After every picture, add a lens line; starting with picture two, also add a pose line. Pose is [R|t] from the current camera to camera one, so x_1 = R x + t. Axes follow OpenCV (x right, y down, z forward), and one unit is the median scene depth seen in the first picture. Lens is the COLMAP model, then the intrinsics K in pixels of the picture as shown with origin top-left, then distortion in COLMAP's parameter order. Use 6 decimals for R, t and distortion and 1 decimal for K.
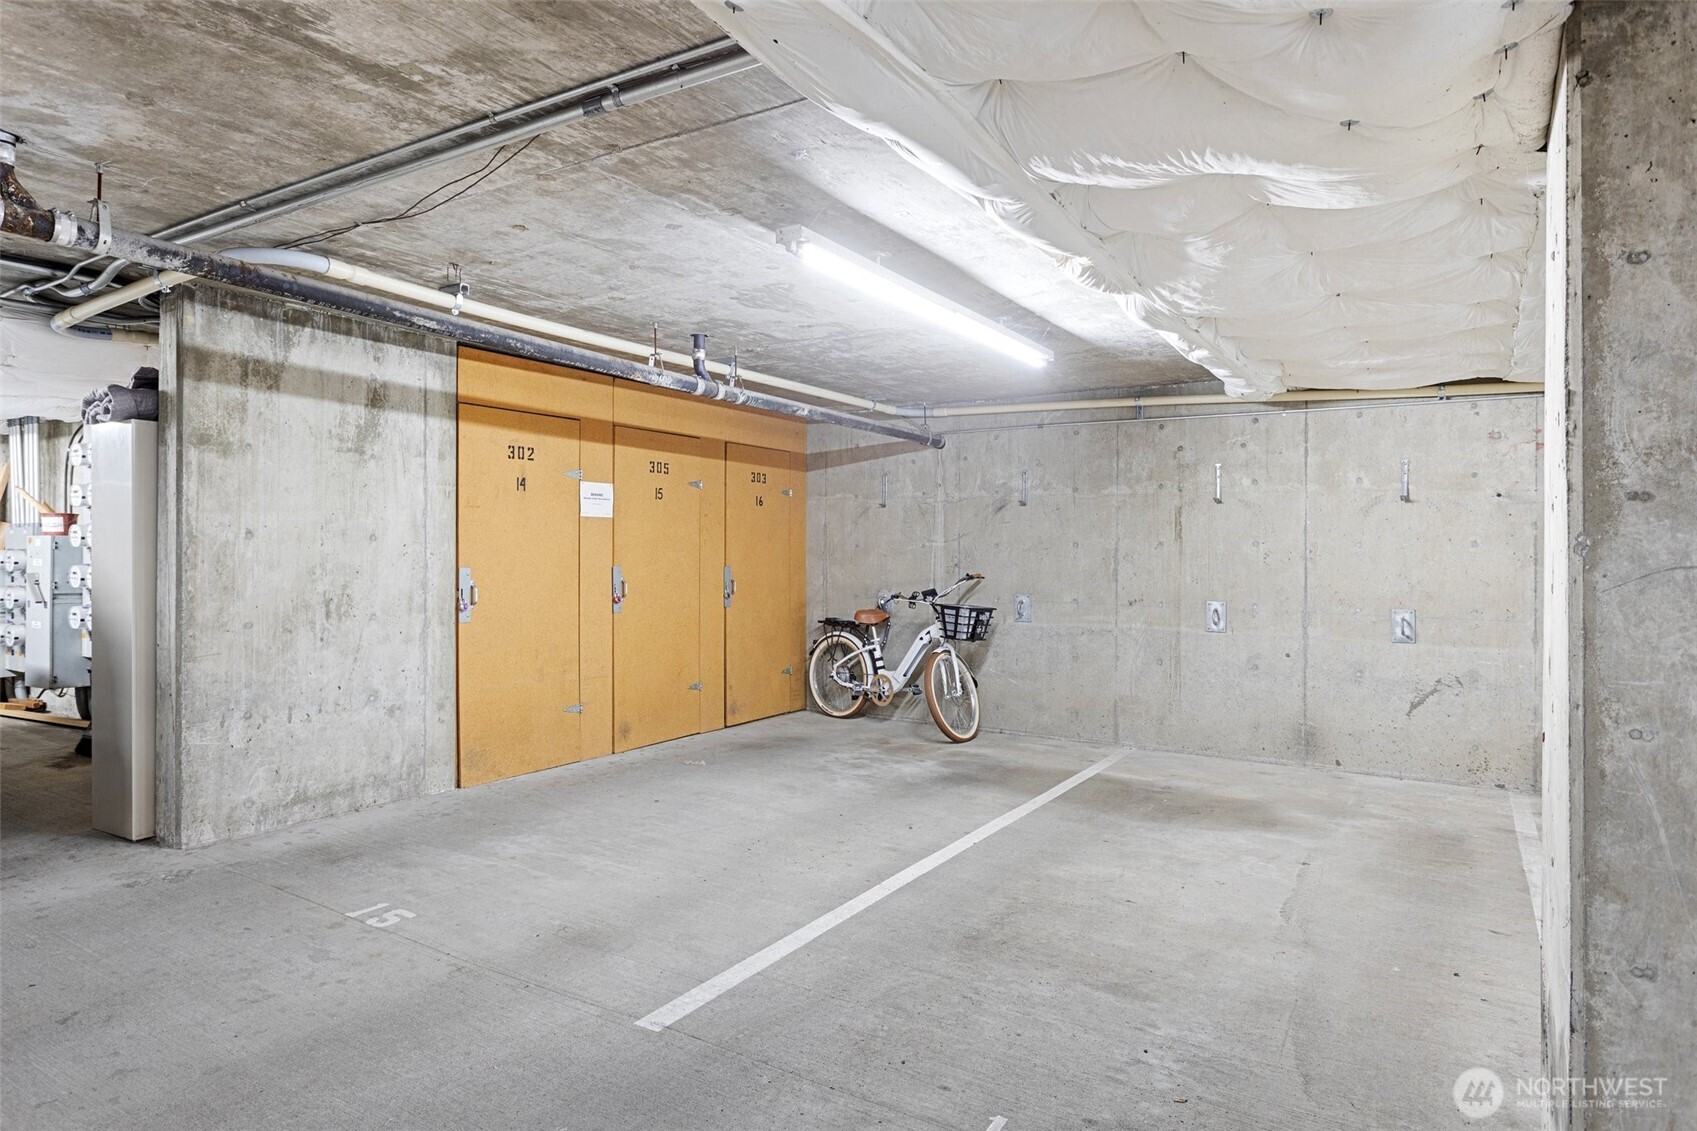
lens RADIAL K [[1012.7, 0, 850.4], [0, 1012.7, 559.5], [0, 0, 1]] dist [0.002324, 0.002735]
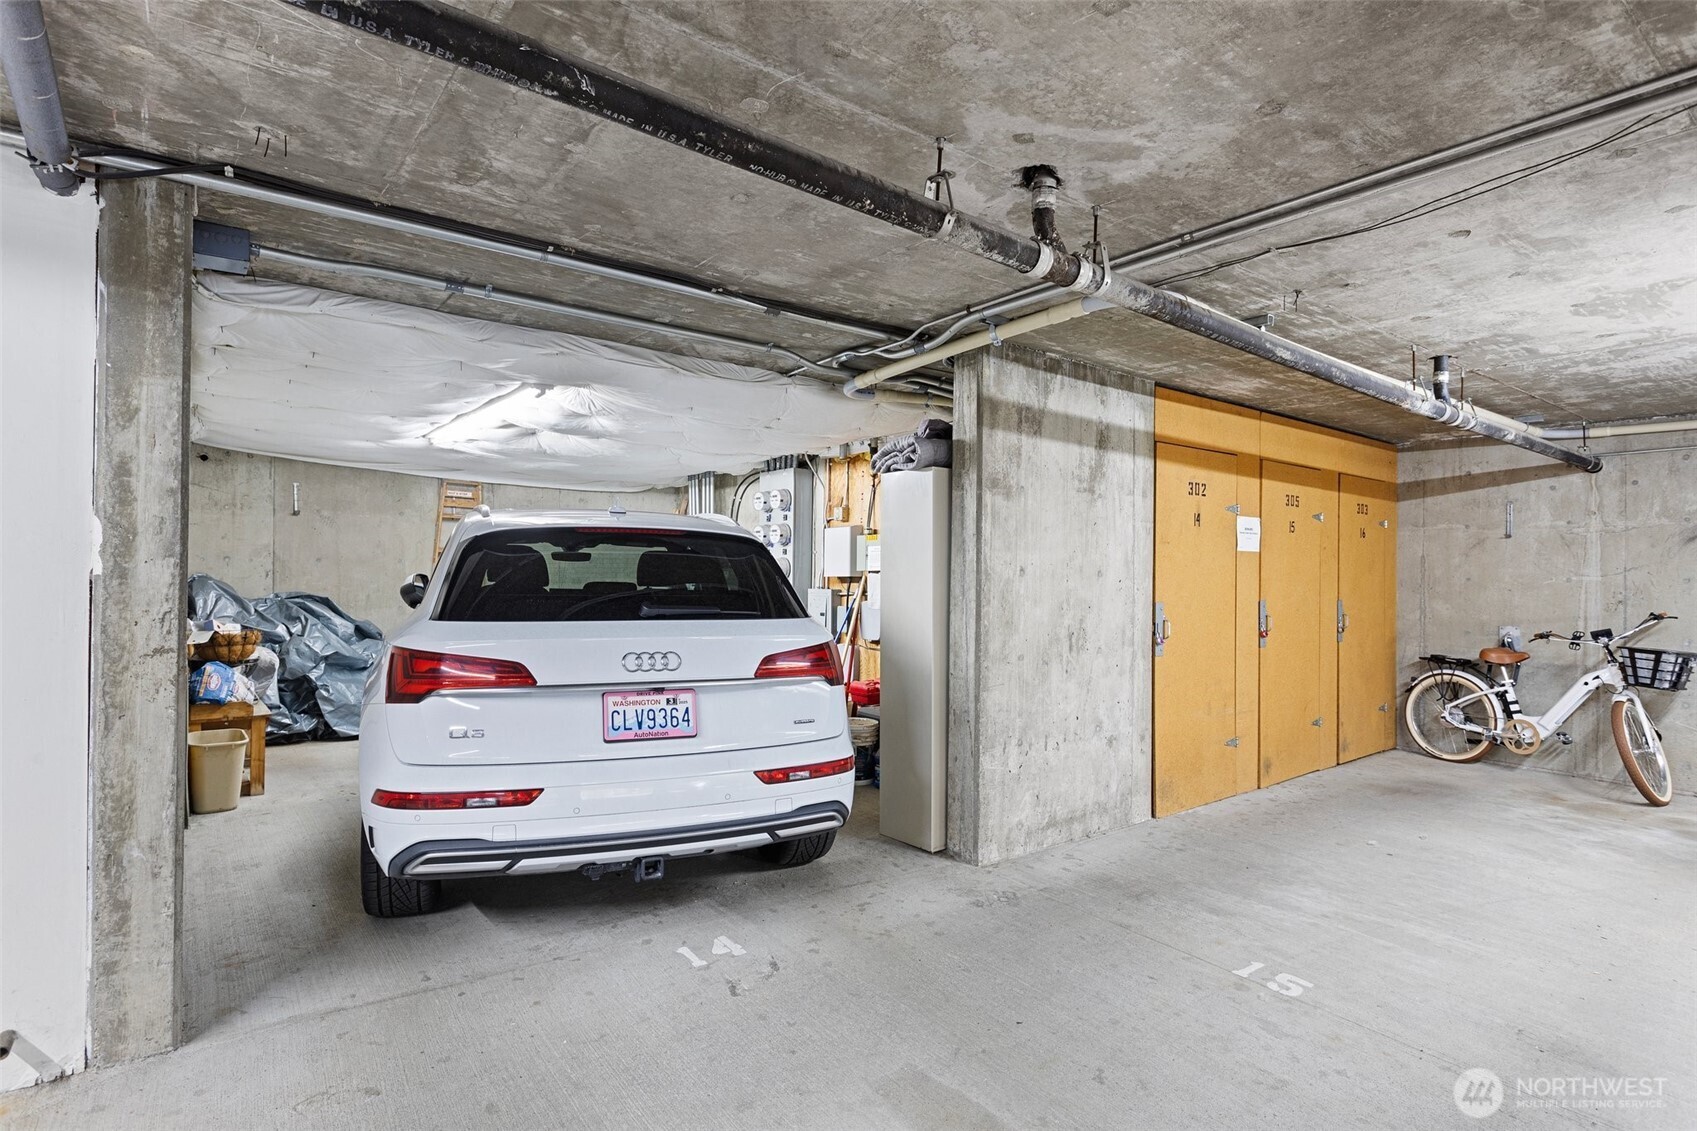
lens RADIAL K [[868.9, 0, 845.2], [0, 868.9, 573.4], [0, 0, 1]] dist [-0.013049, 0.002810]
pose [[0.940039, 0.004343, -0.341039, -0.423956], [-0.007265, 0.999947, -0.007289, -0.014096], [0.340989, 0.009330, 0.940021, 0.077063]]
